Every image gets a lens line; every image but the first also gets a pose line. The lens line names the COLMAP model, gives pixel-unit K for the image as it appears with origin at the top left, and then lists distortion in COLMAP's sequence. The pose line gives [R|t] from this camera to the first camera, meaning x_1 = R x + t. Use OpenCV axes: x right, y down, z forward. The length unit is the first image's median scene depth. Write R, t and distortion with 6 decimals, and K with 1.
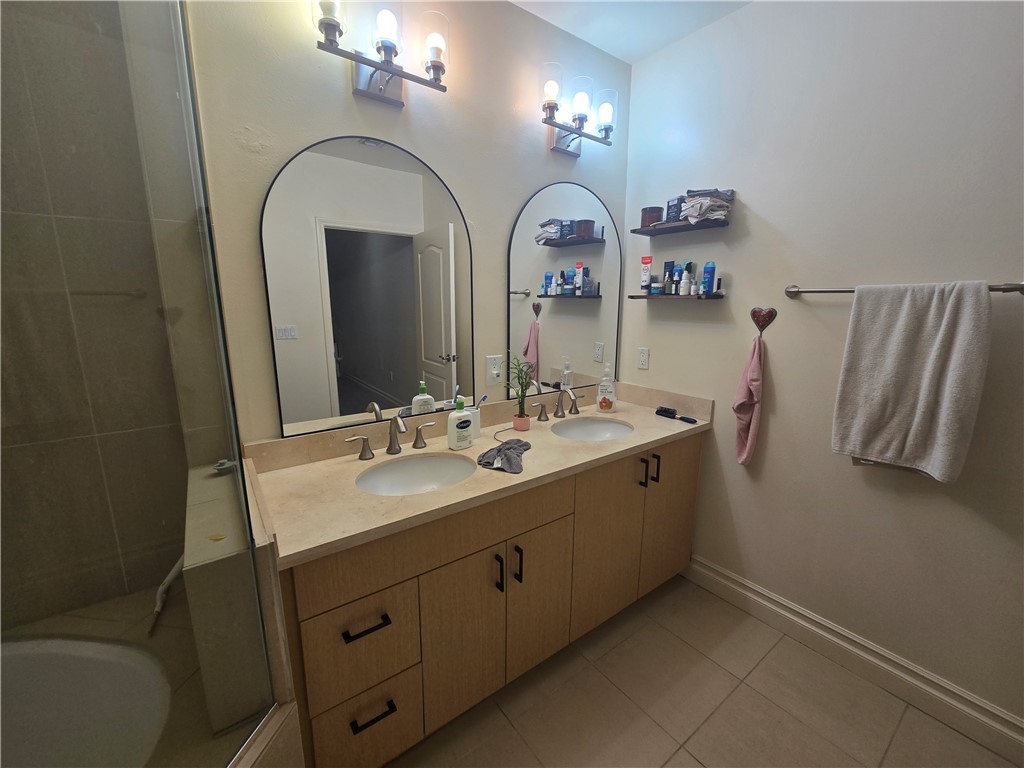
lens RADIAL K [[419.4, 0, 518.0], [0, 419.4, 384.3], [0, 0, 1]] dist [-0.003394, -0.000253]
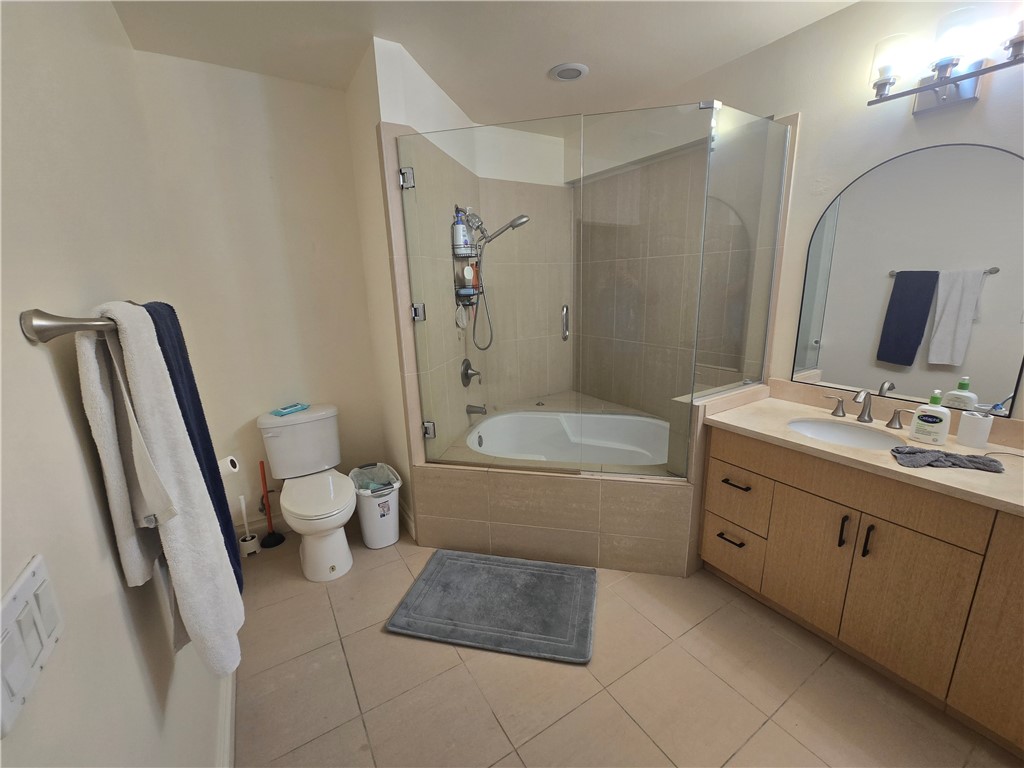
lens RADIAL K [[419.4, 0, 518.0], [0, 419.4, 384.3], [0, 0, 1]] dist [-0.003394, -0.000253]
pose [[-0.080509, 0.231256, -0.969556, 0.975226], [-0.172209, 0.954859, 0.242050, -0.058187], [0.981765, 0.186453, -0.037051, 0.078574]]
